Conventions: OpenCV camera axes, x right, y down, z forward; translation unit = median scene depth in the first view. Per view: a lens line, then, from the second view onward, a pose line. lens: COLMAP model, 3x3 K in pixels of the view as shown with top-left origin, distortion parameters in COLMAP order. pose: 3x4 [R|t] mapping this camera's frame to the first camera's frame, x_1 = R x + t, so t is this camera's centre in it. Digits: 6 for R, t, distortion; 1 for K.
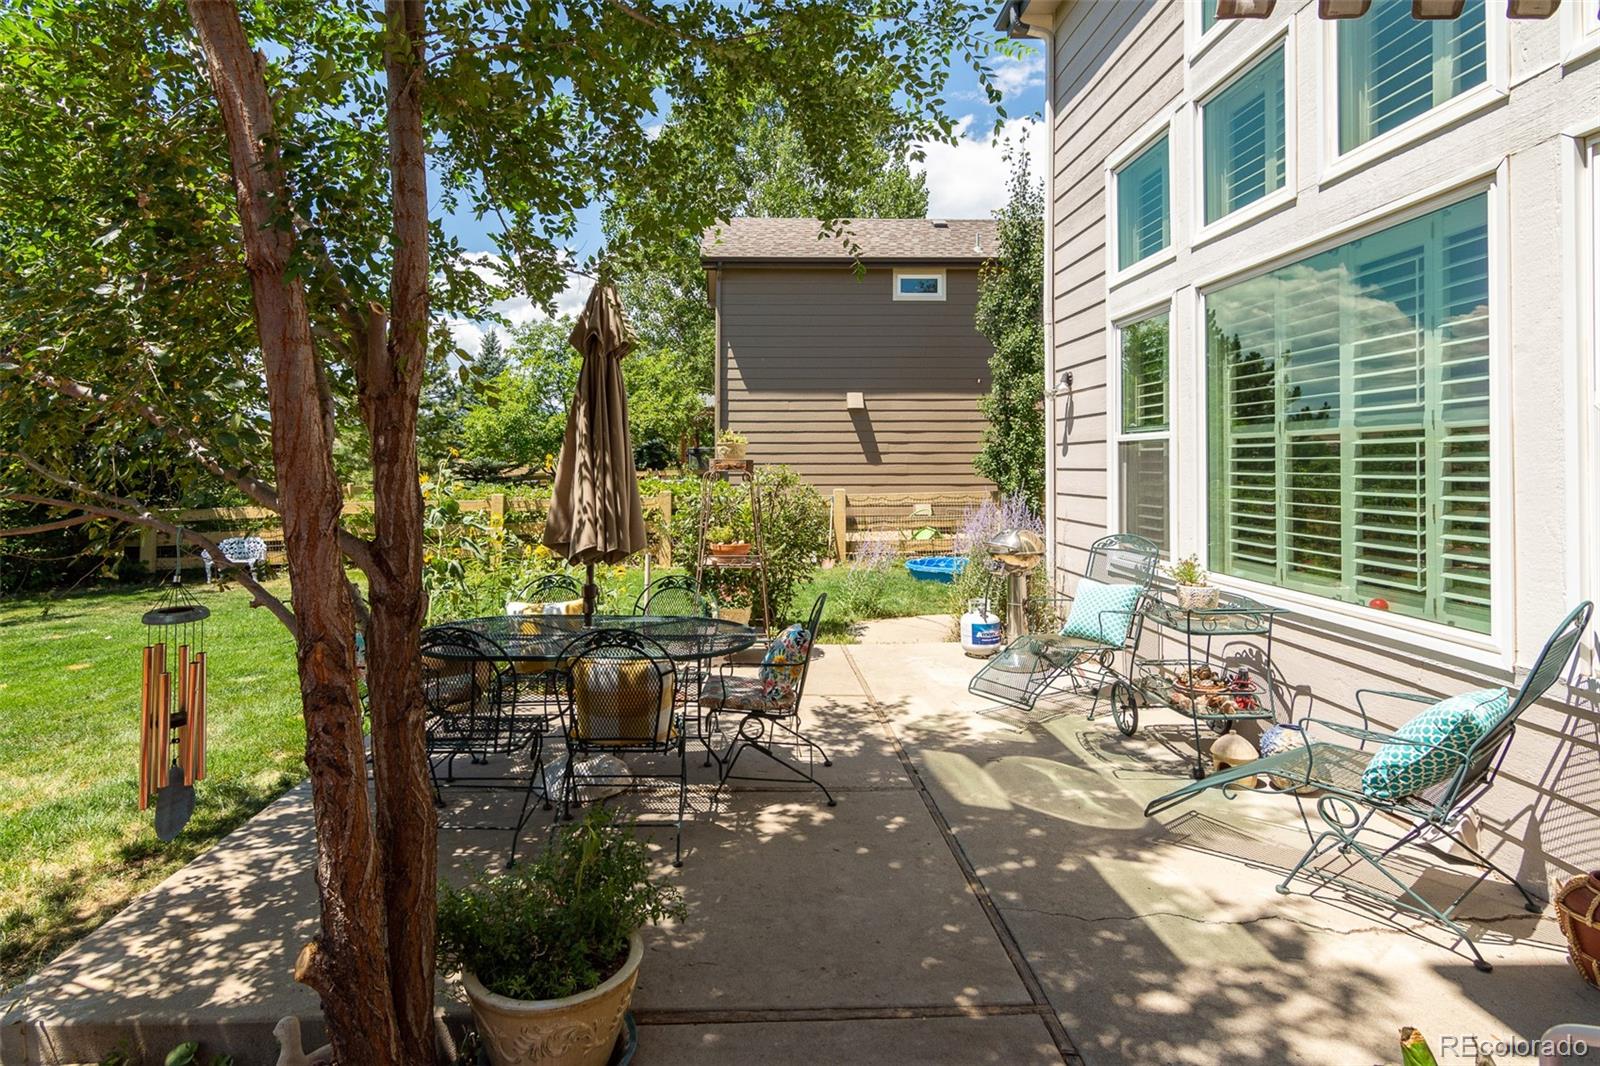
lens RADIAL K [[862.9, 0, 800.4], [0, 862.9, 457.6], [0, 0, 1]] dist [-0.004264, 0.000786]
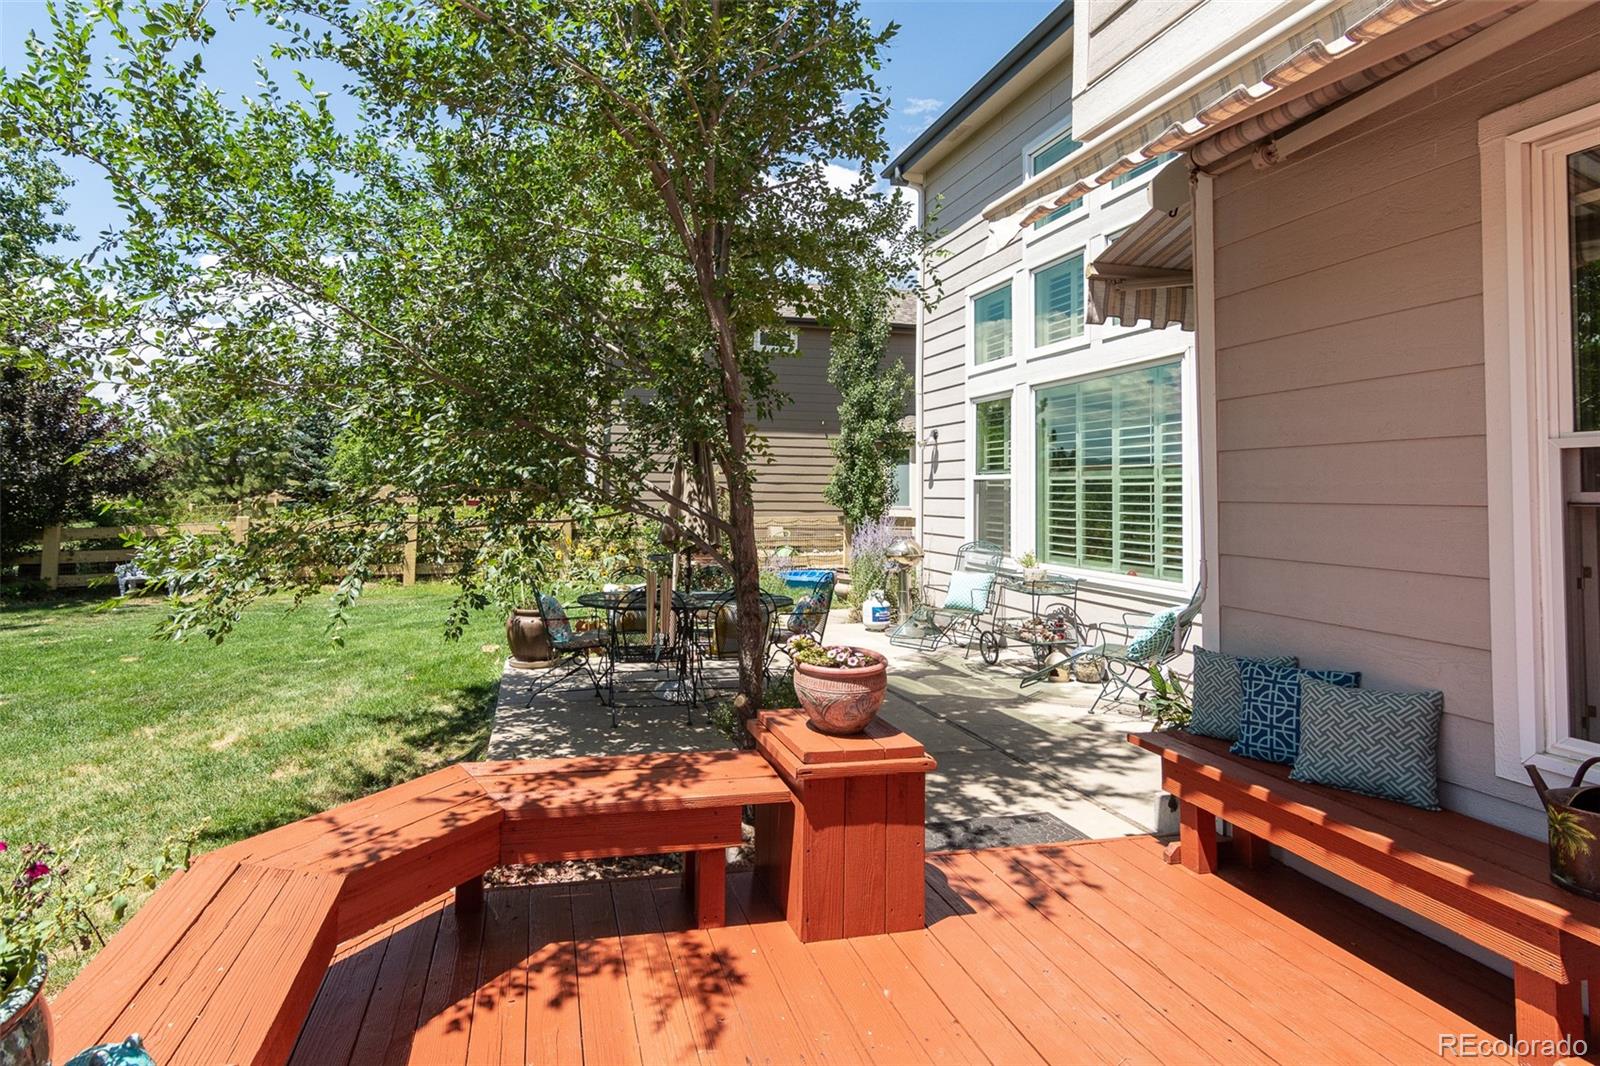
lens RADIAL K [[862.9, 0, 800.4], [0, 862.9, 457.6], [0, 0, 1]] dist [-0.004264, 0.000786]
pose [[0.972296, 0.023367, 0.232584, -0.330998], [-0.015700, 0.999272, -0.034764, -0.000387], [-0.233227, 0.030150, 0.971955, -0.463834]]
